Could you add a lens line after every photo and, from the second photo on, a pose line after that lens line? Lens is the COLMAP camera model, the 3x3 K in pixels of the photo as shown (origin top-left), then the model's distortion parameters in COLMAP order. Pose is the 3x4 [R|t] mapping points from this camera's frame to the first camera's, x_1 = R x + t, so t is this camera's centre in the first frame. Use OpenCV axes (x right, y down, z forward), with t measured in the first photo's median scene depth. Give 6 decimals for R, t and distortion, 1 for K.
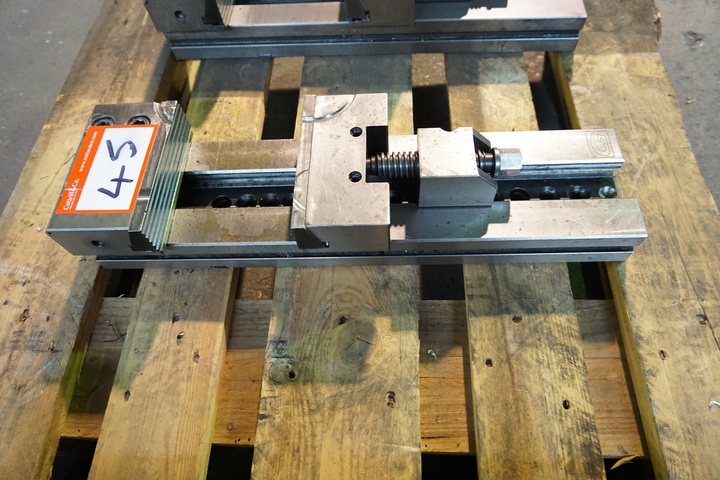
lens RADIAL K [[488.6, 0, 357.1], [0, 488.6, 241.5], [0, 0, 1]] dist [-0.021599, 0.011615]
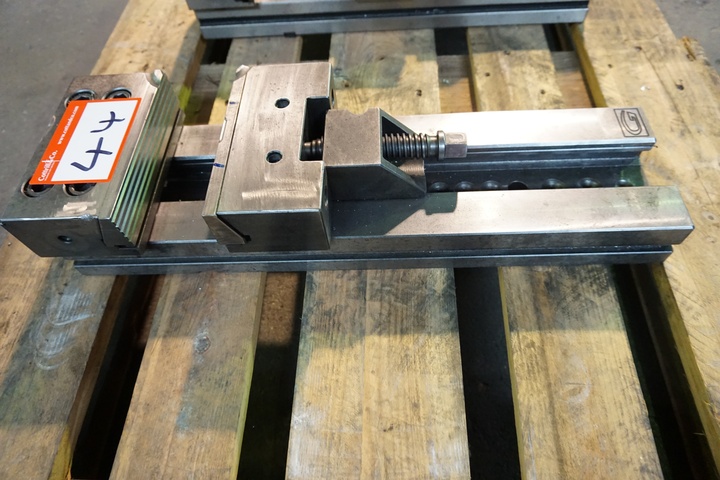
lens RADIAL K [[488.6, 0, 362.3], [0, 488.6, 238.3], [0, 0, 1]] dist [-0.021599, 0.011615]
pose [[0.999969, -0.003950, 0.006847, -0.097401], [0.004444, 0.997272, -0.073674, 0.785792], [-0.006537, 0.073702, 0.997259, -0.347355]]
